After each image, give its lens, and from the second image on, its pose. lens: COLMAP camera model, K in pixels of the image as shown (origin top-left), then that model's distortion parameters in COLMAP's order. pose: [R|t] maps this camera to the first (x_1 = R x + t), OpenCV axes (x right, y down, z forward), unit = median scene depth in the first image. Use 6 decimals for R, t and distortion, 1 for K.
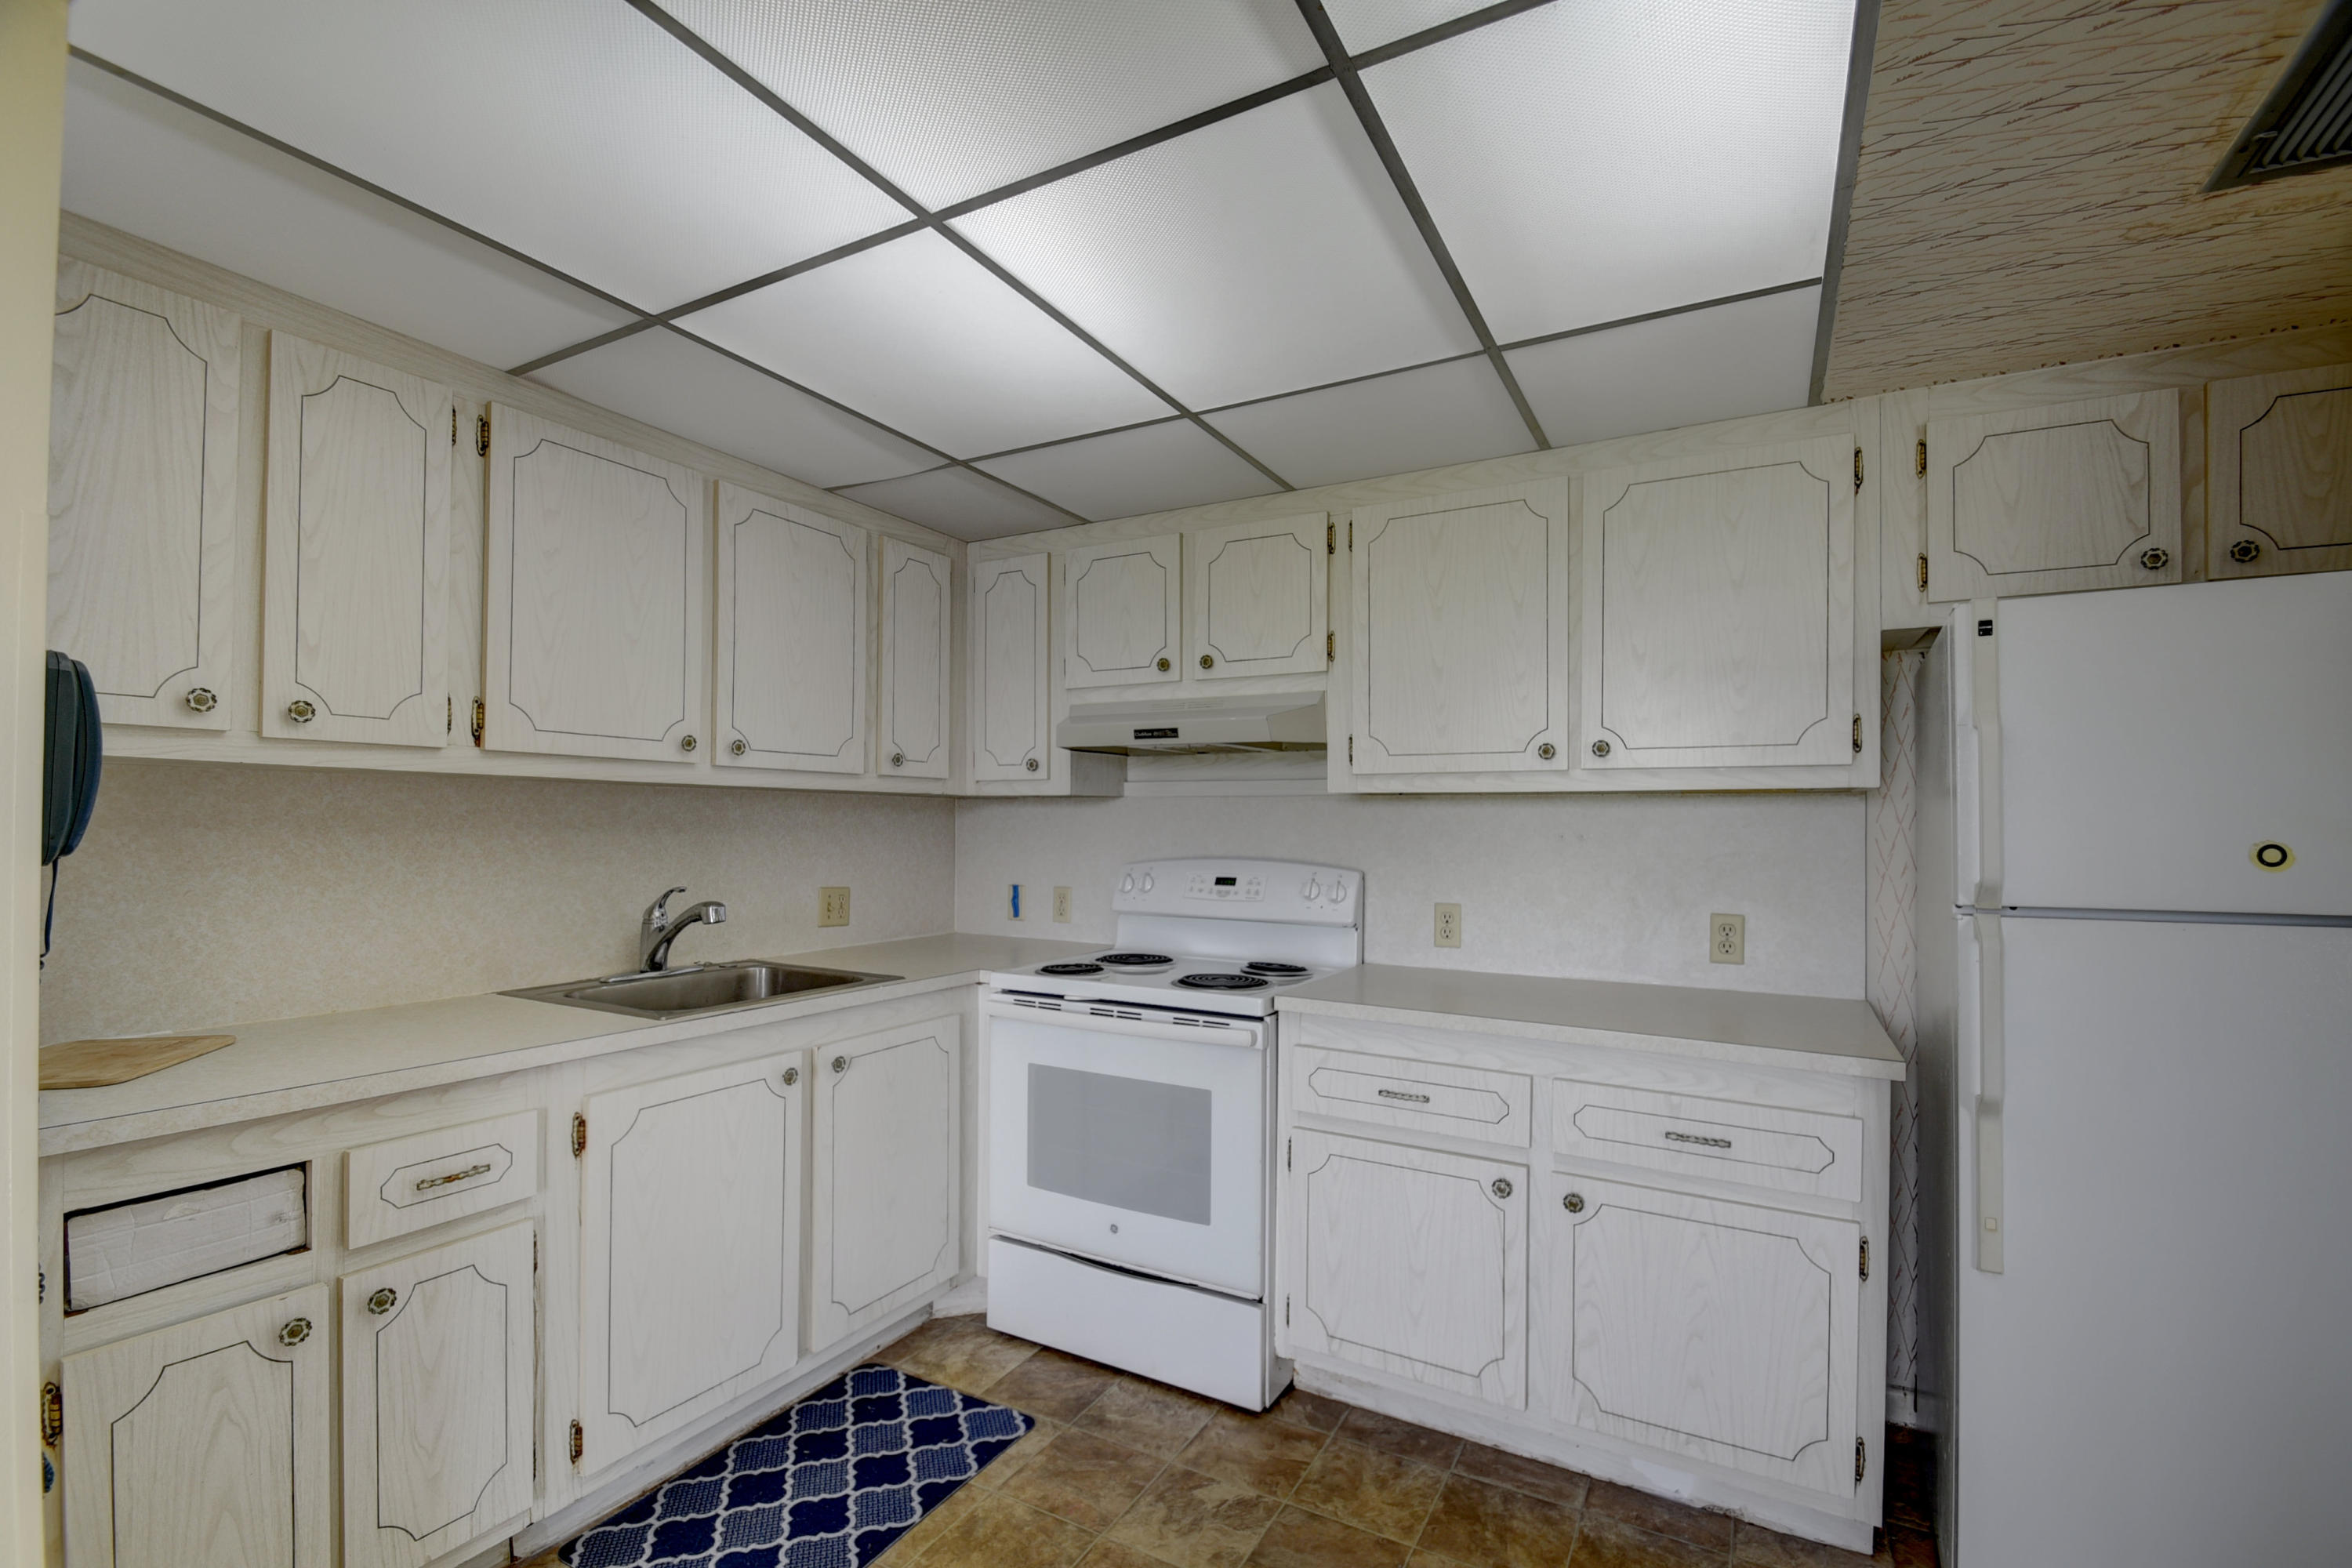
lens RADIAL K [[1026.8, 0, 1184.9], [0, 1026.8, 818.9], [0, 0, 1]] dist [0.015934, -0.018293]
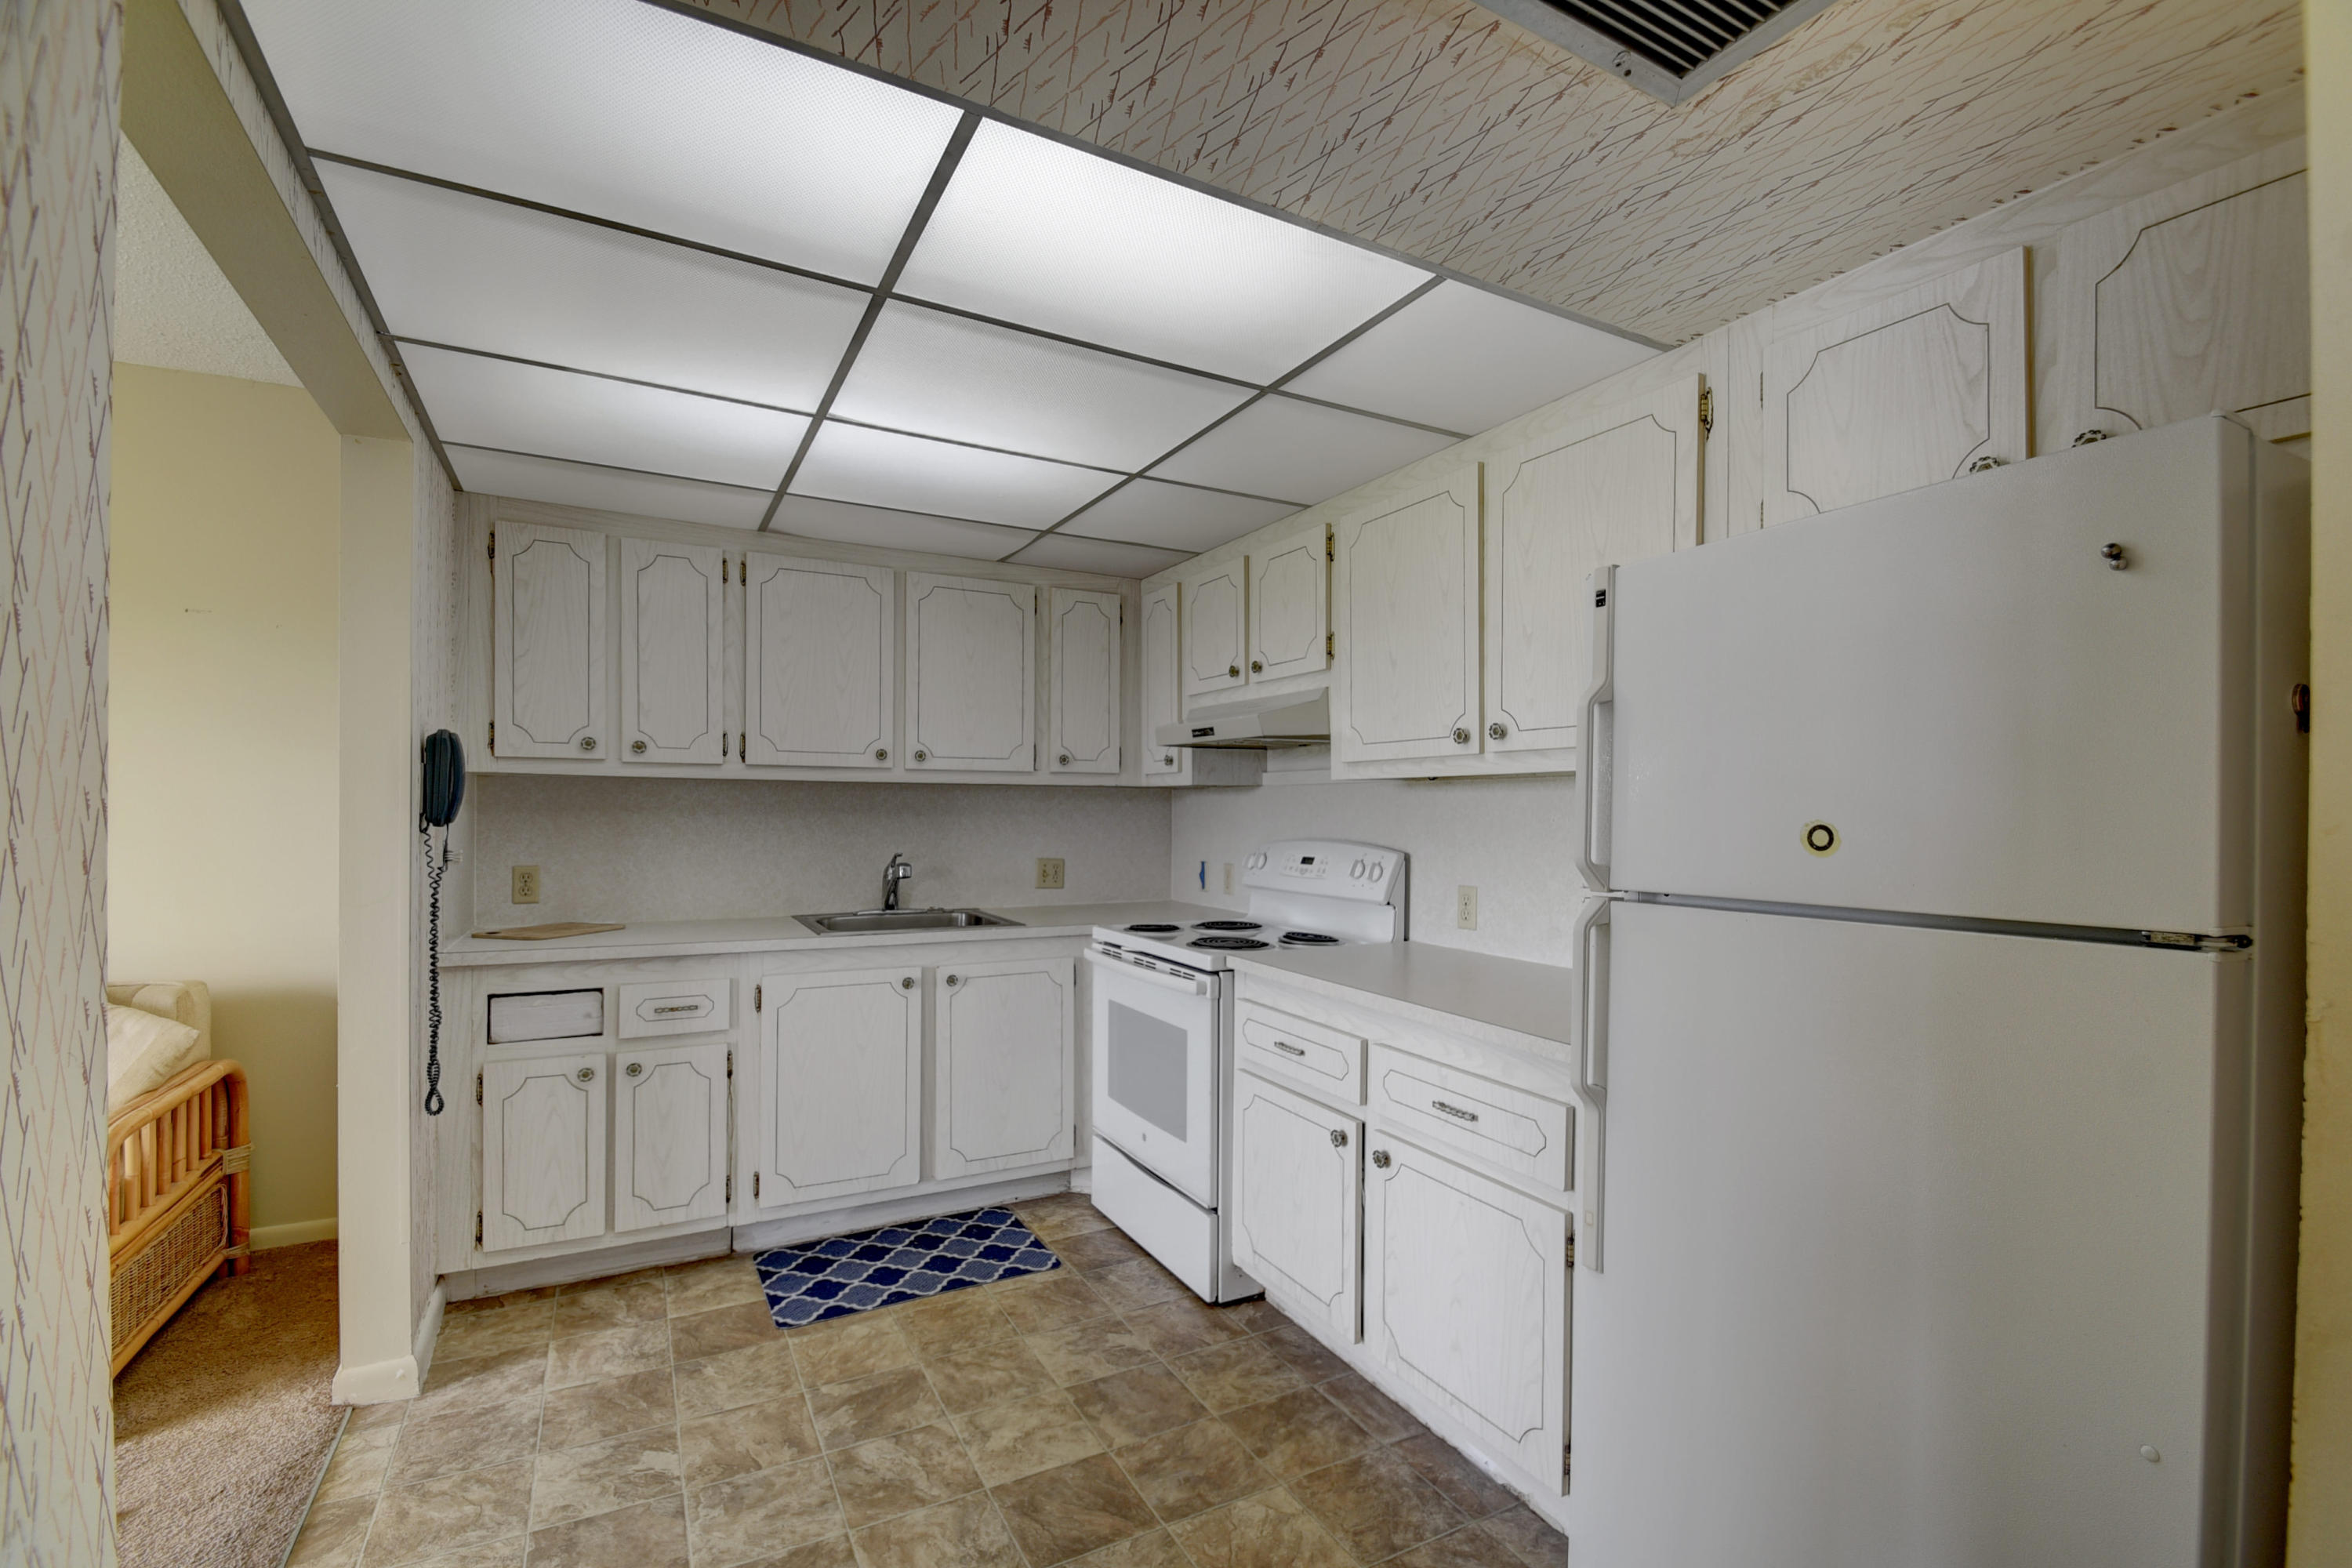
lens RADIAL K [[1026.8, 0, 1184.9], [0, 1026.8, 818.9], [0, 0, 1]] dist [0.015934, -0.018293]
pose [[0.843842, 0.002092, -0.536588, 0.680590], [0.003546, 0.999949, 0.009475, 0.006312], [0.536580, -0.009898, 0.843791, -0.010726]]
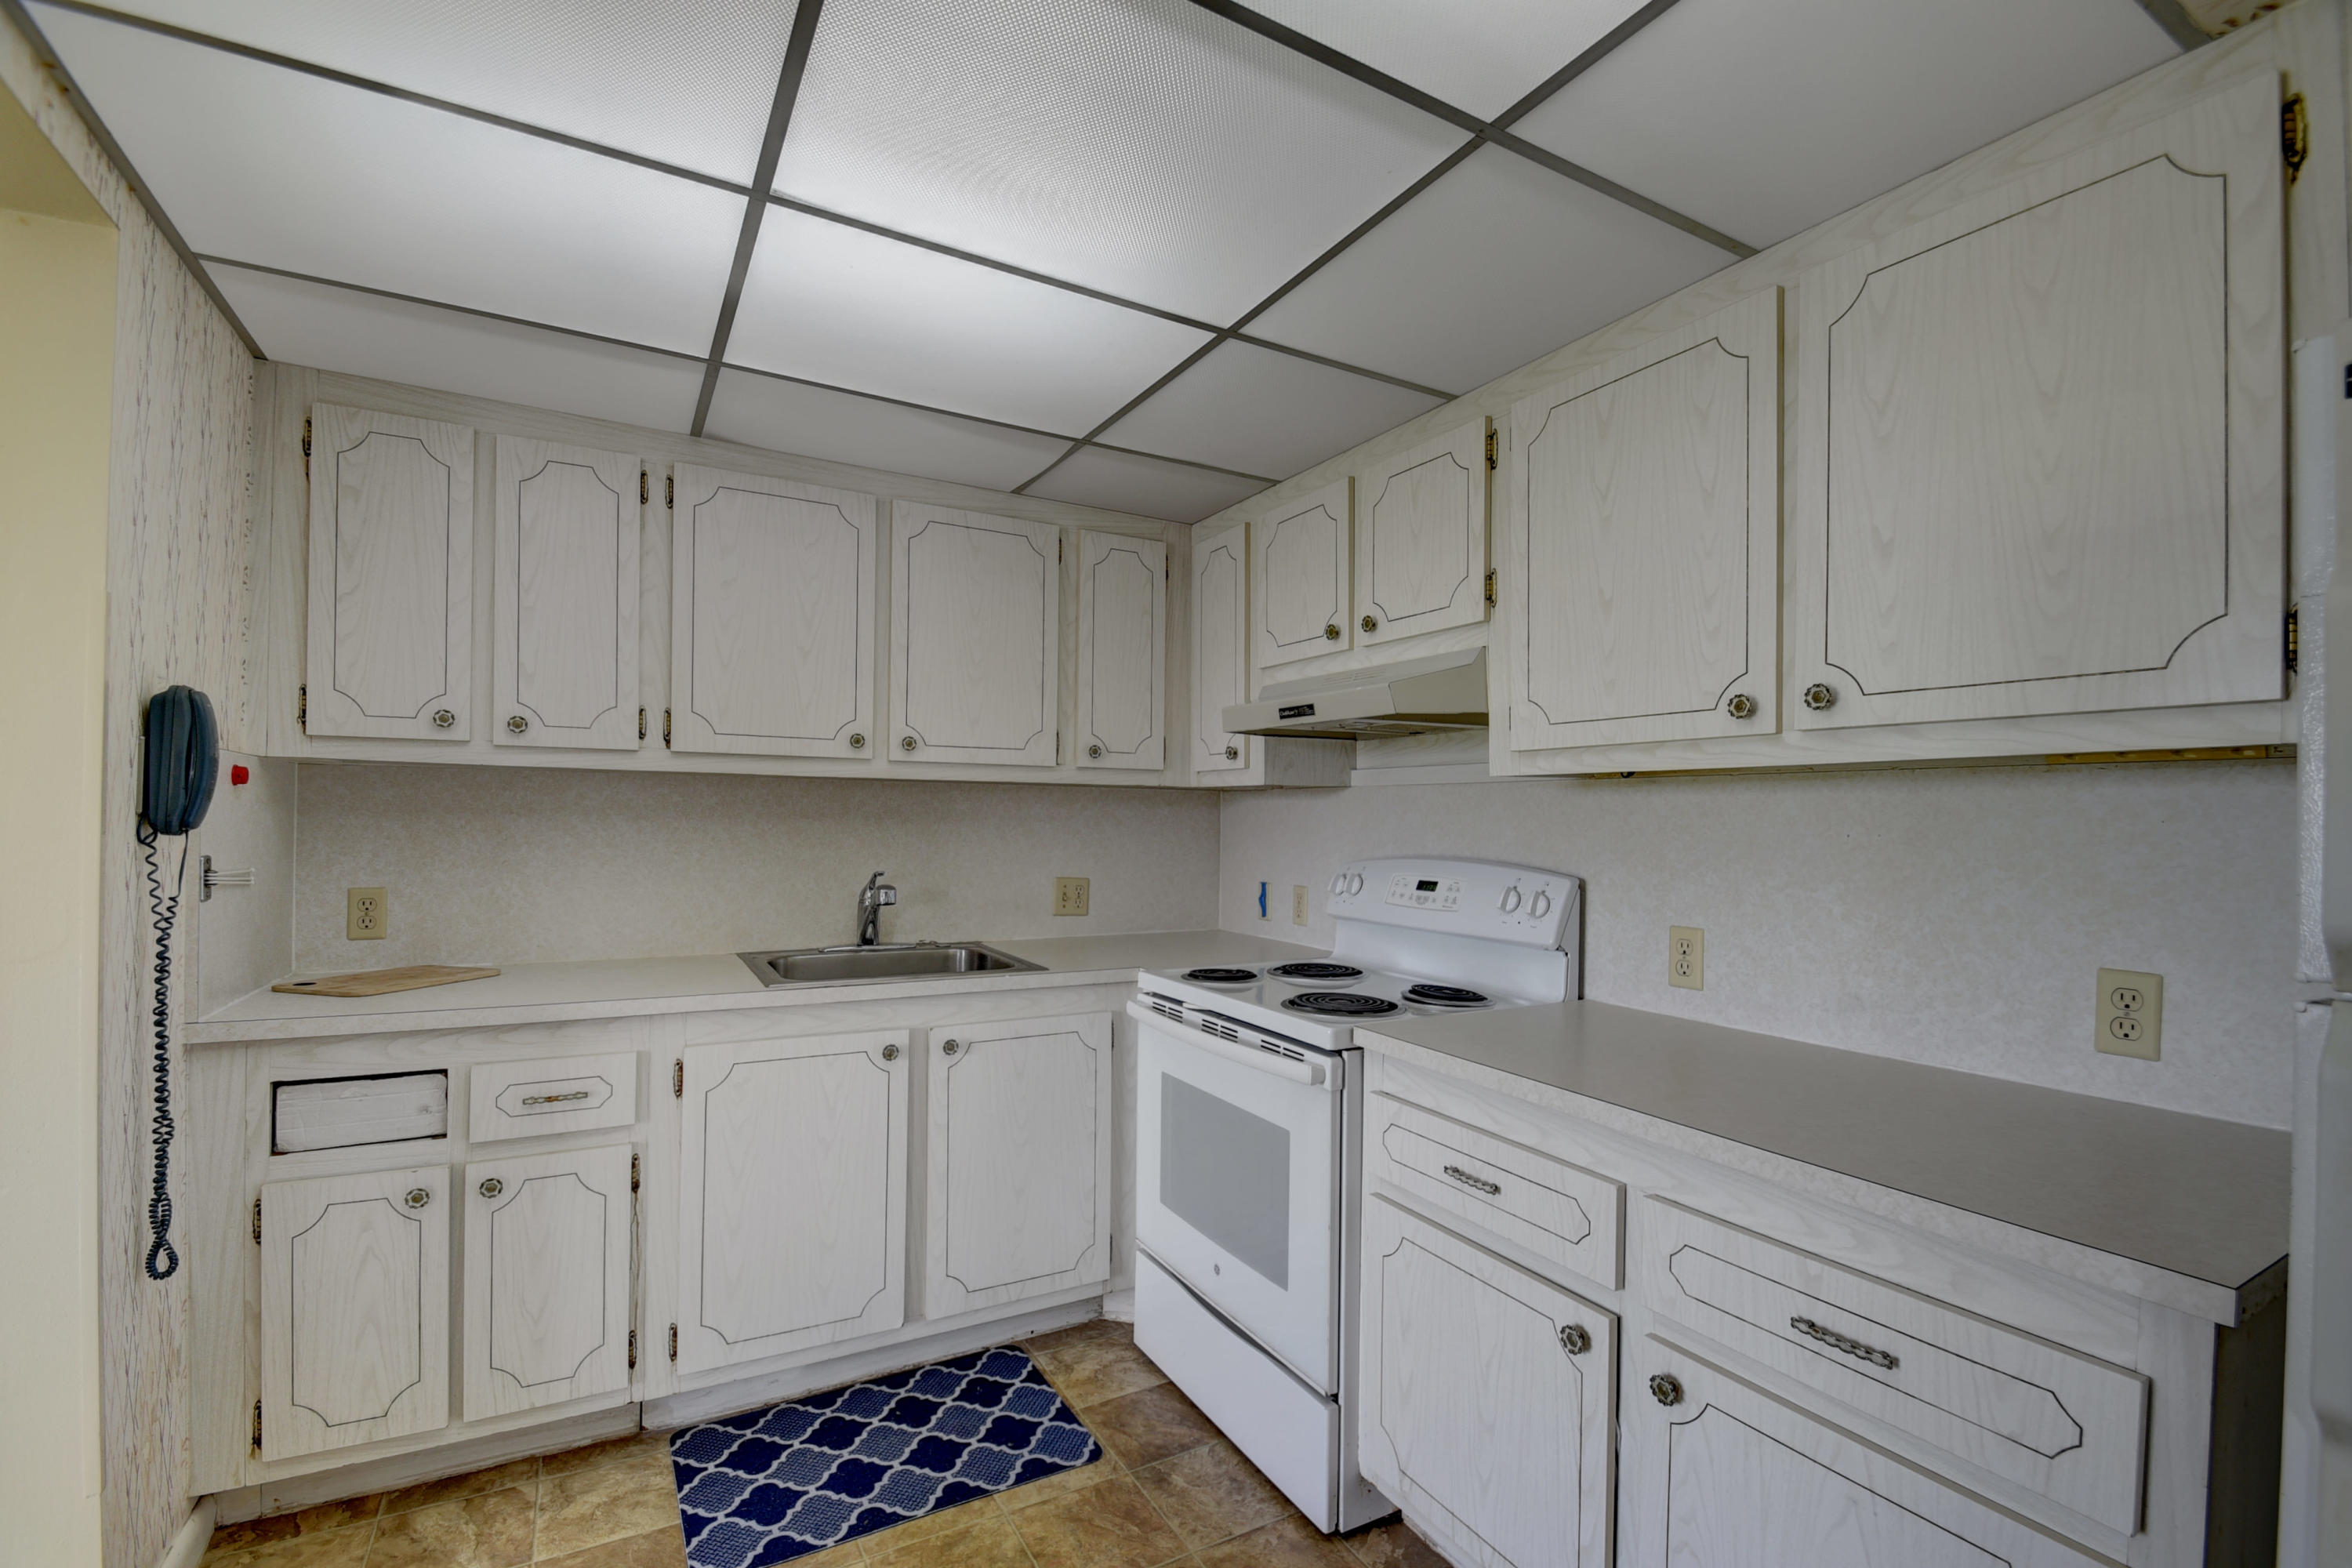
lens RADIAL K [[1026.8, 0, 1184.9], [0, 1026.8, 818.9], [0, 0, 1]] dist [0.015934, -0.018293]
pose [[0.852228, 0.003152, -0.523162, 0.400184], [-0.002889, 0.999995, 0.001318, 0.007883], [0.523163, 0.000388, 0.852233, 0.243542]]
